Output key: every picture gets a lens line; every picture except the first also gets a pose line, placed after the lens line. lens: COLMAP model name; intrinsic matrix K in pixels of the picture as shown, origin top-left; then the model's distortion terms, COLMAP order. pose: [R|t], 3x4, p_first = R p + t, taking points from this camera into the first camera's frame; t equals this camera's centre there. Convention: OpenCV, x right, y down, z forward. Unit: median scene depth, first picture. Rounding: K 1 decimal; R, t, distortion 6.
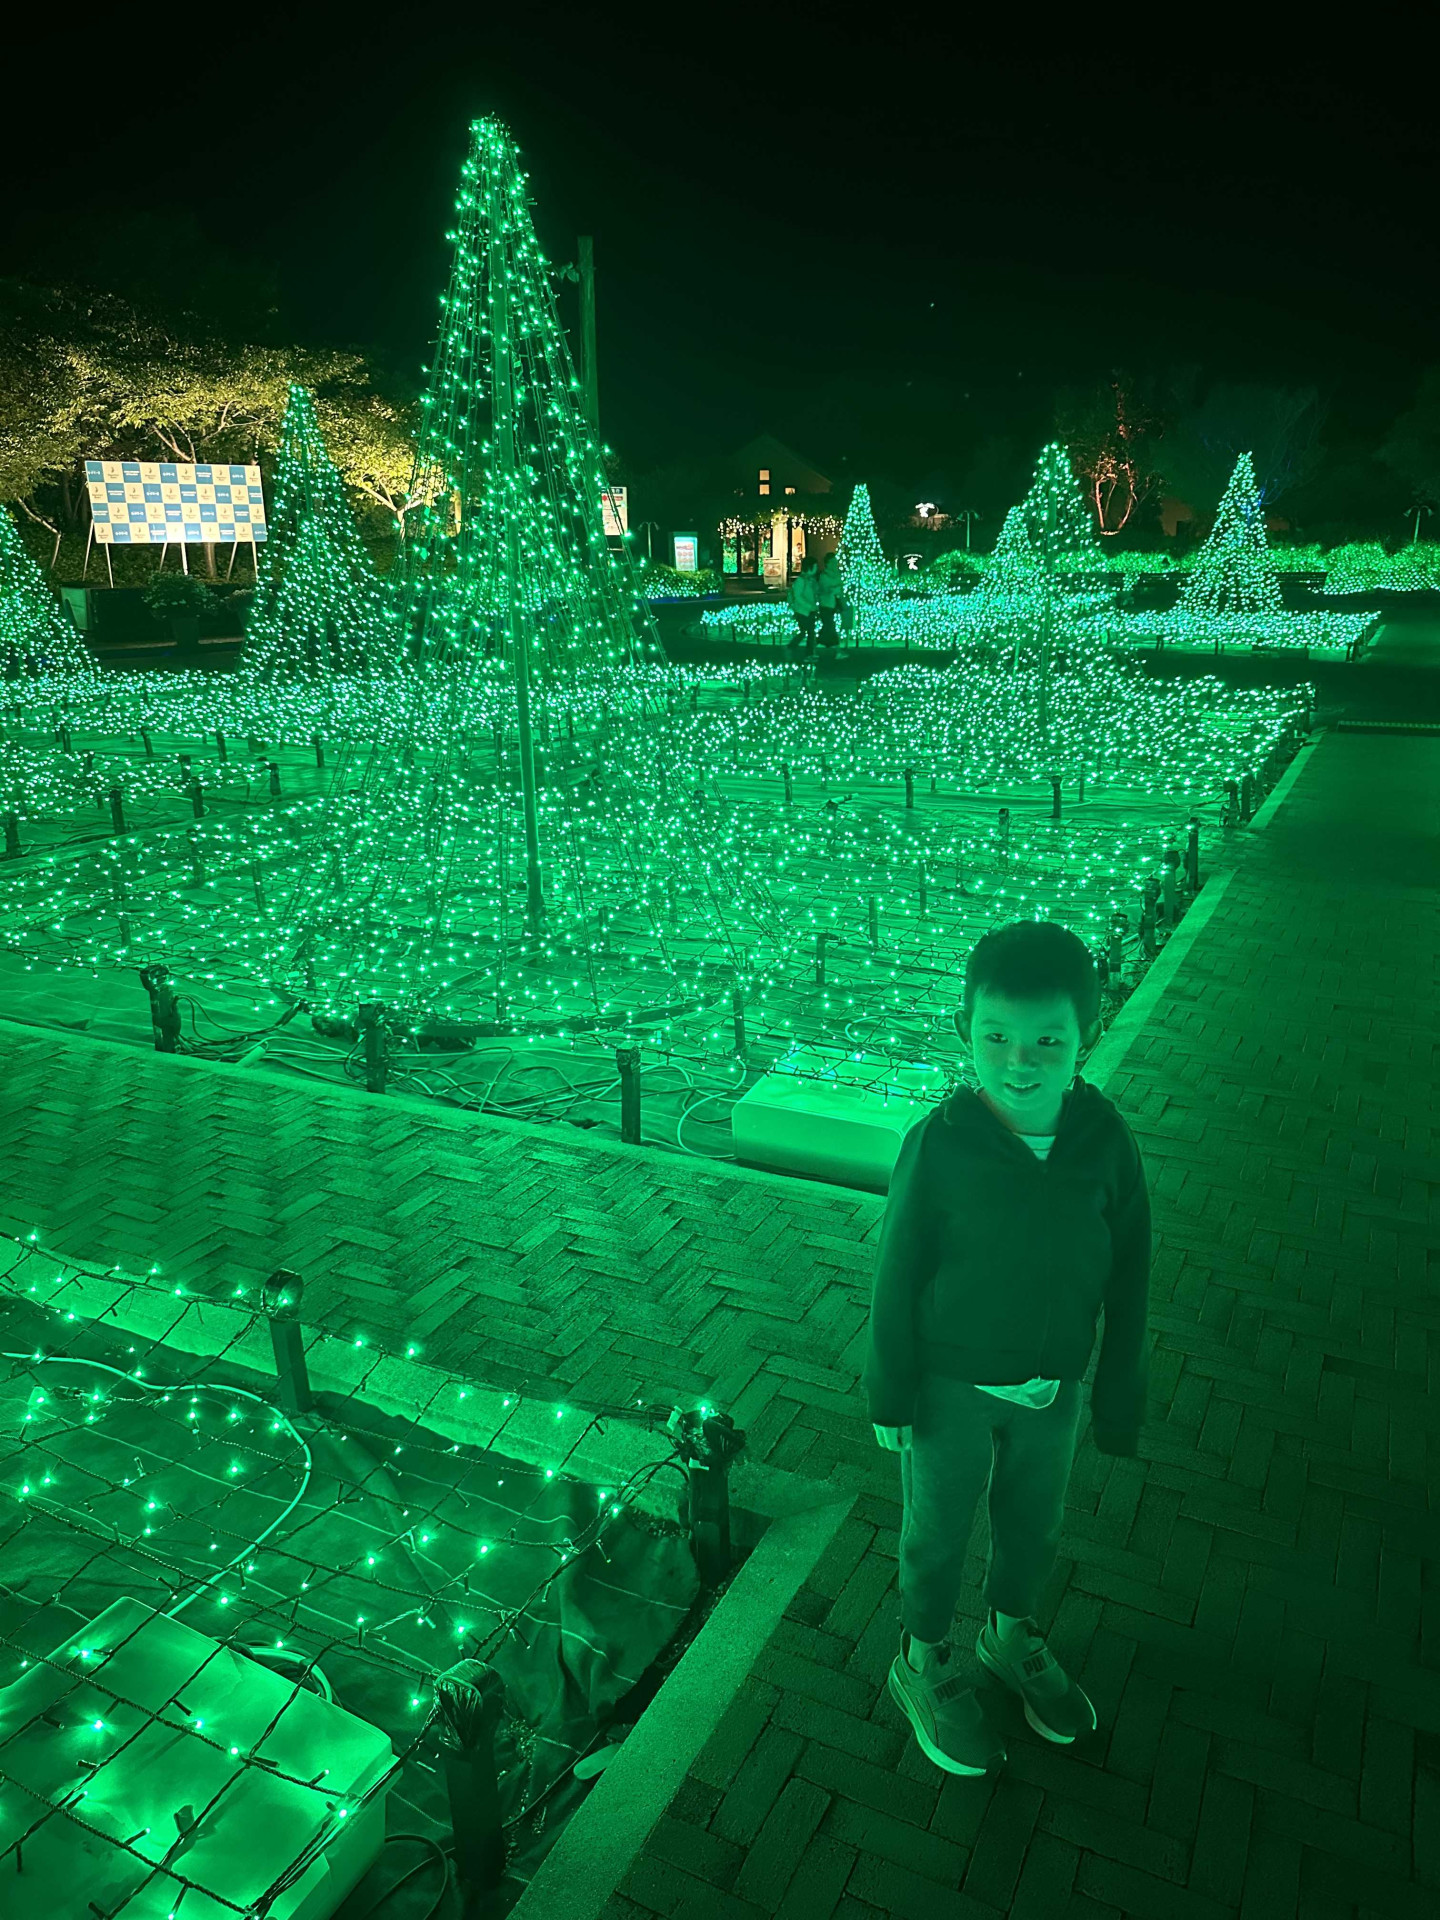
lens RADIAL K [[1334.6, 0, 720.0], [0, 1334.6, 960.0], [0, 0, 1]] dist [0.159931, -0.320383]
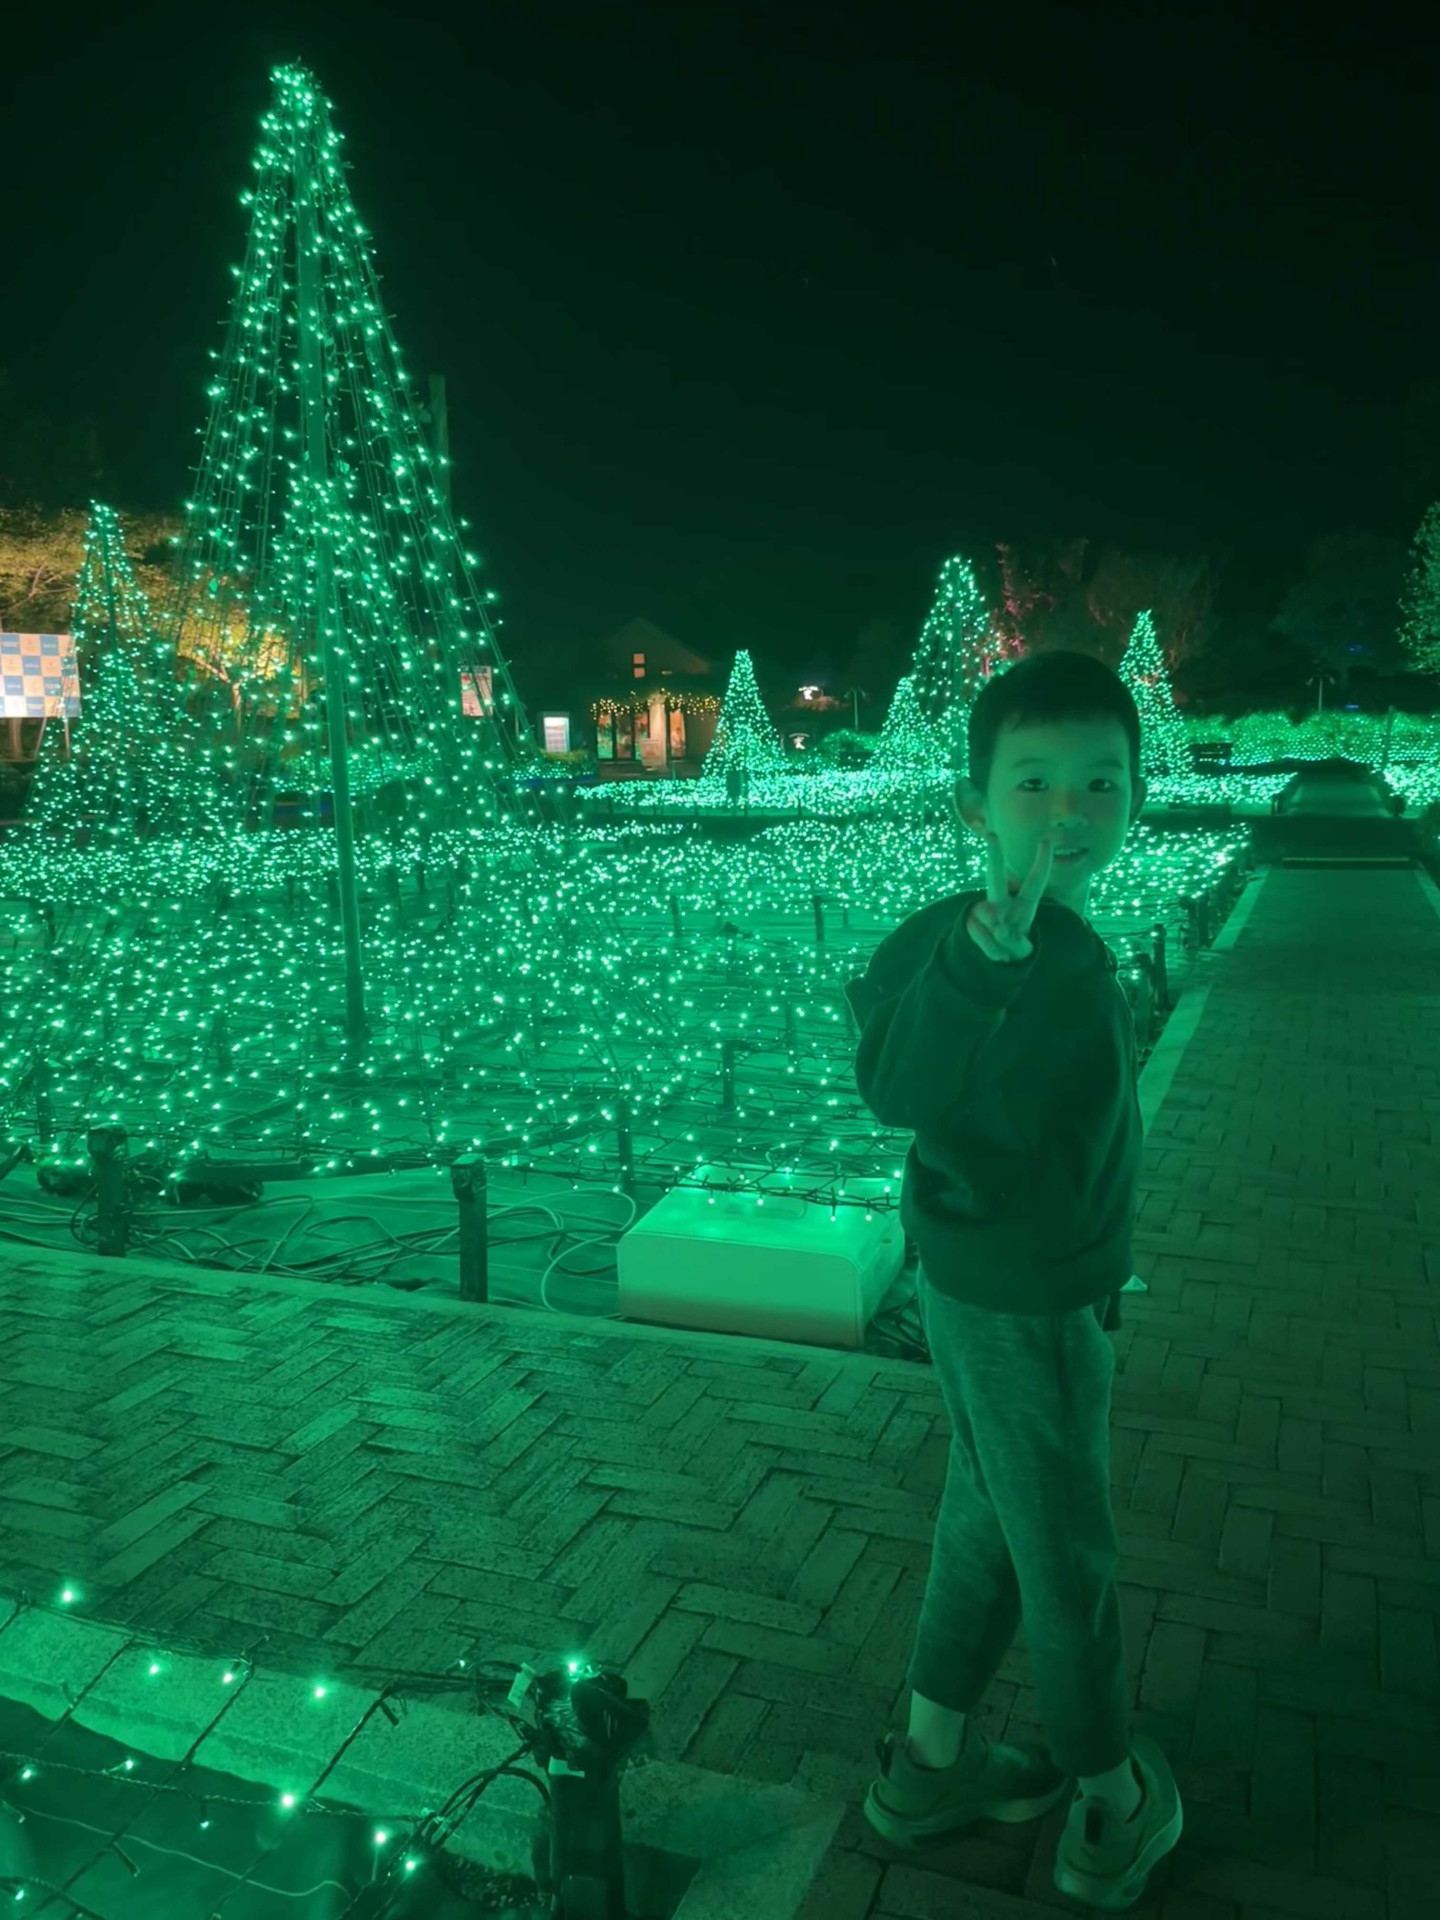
lens RADIAL K [[1471.9, 0, 720.0], [0, 1471.9, 960.0], [0, 0, 1]] dist [0.134011, -0.269568]
pose [[0.996413, -0.022627, 0.081544, 0.001668], [0.034662, 0.988178, -0.149339, 0.045385], [-0.077200, 0.151630, 0.985418, 0.111551]]
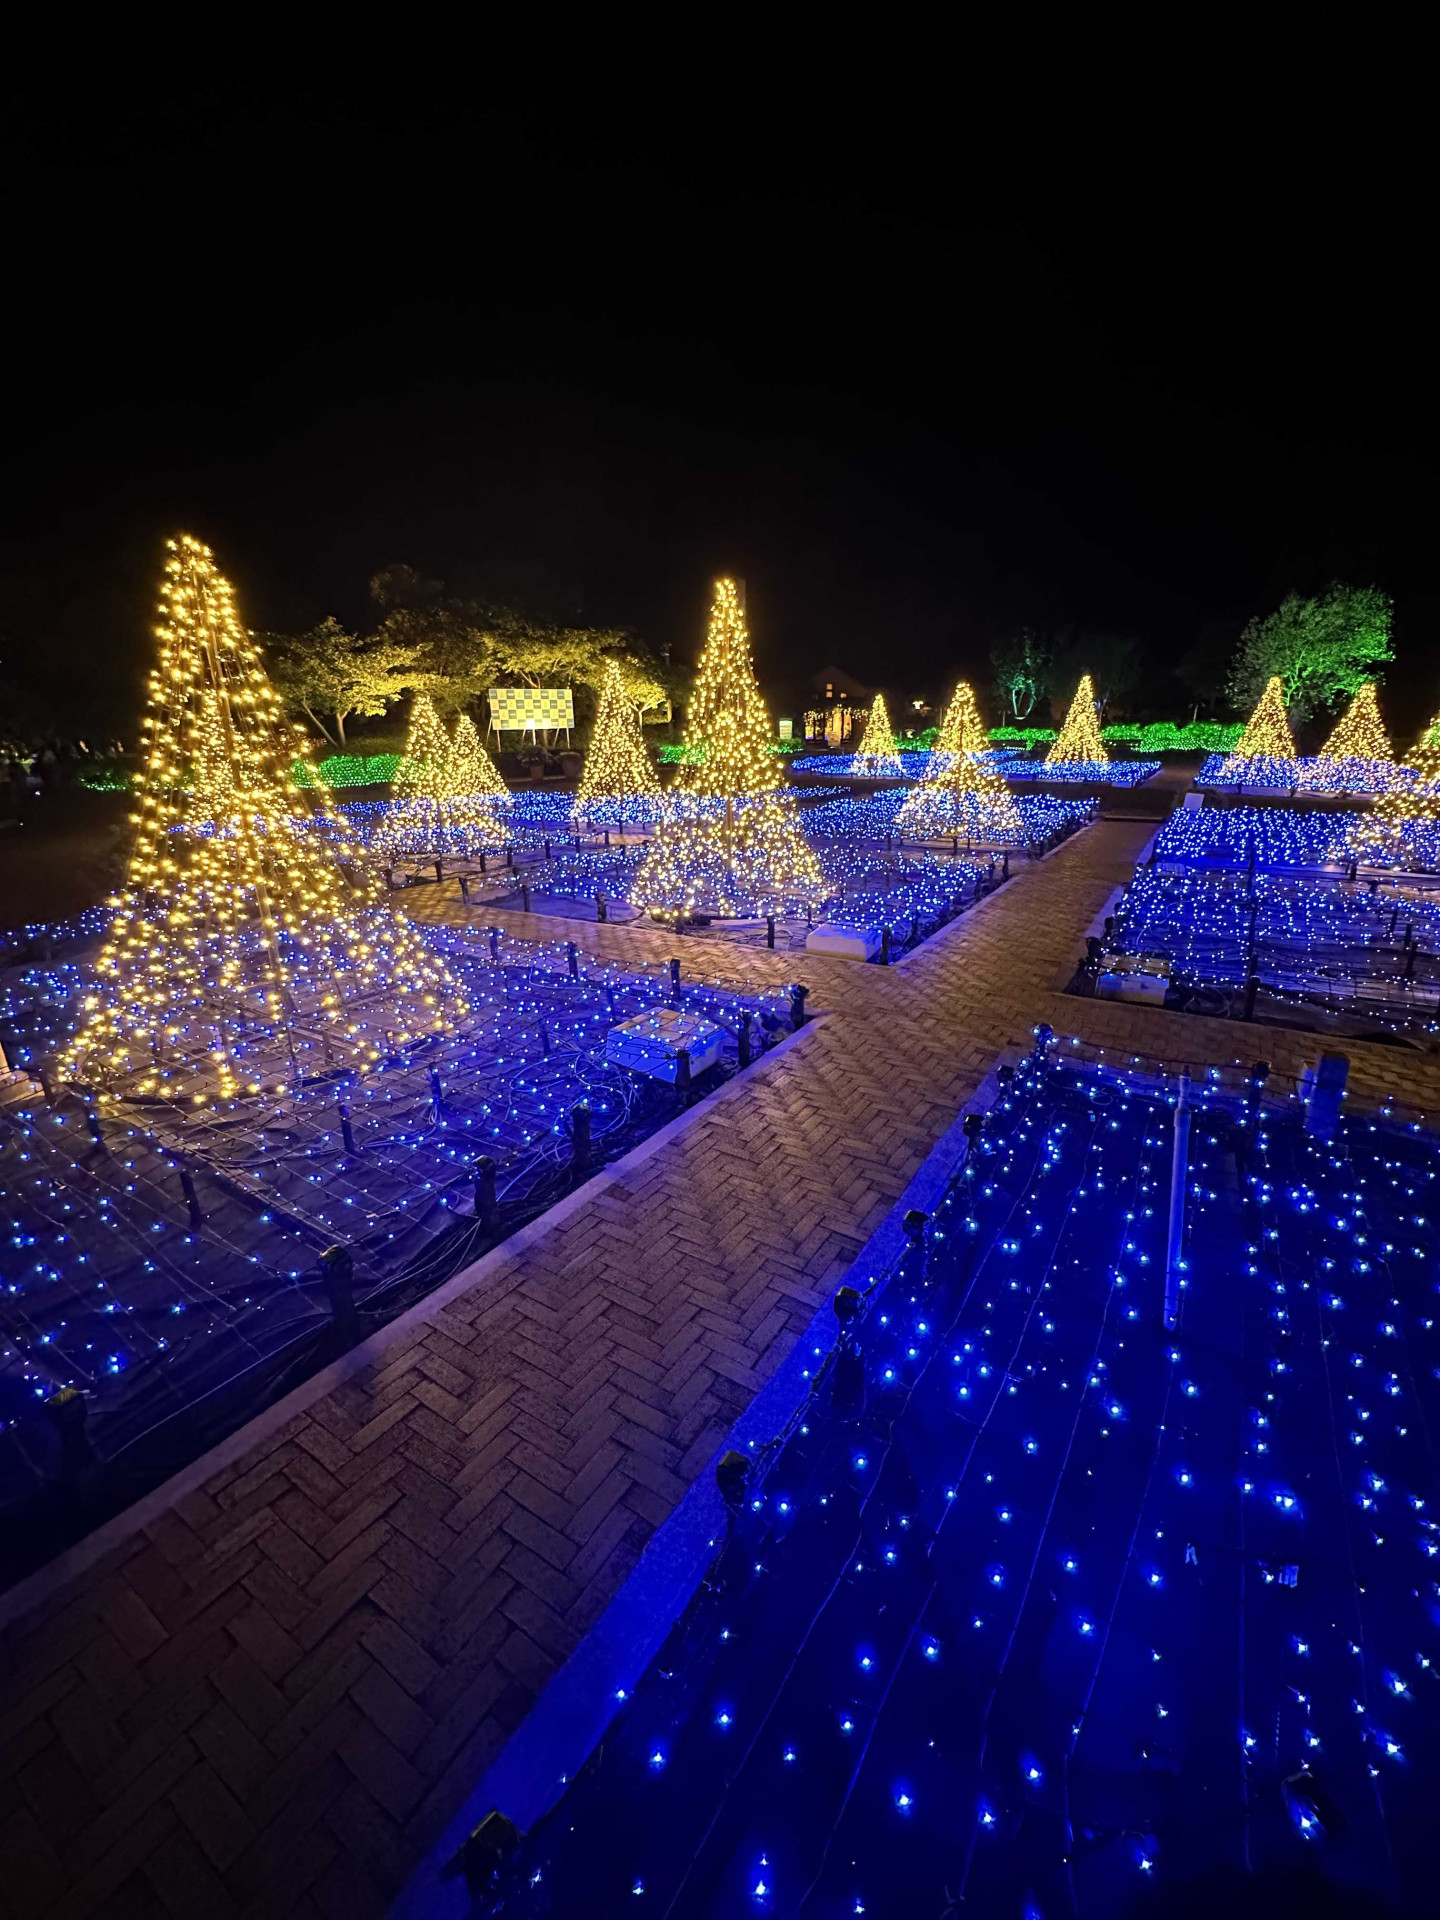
lens RADIAL K [[765.9, 0, 720.0], [0, 765.9, 960.0], [0, 0, 1]] dist [-0.001638, -0.000171]
pose [[0.994554, 0.022956, -0.101668, -0.003776], [-0.022686, 0.999735, 0.003813, 0.088984], [0.101729, -0.001486, 0.994811, -0.368500]]
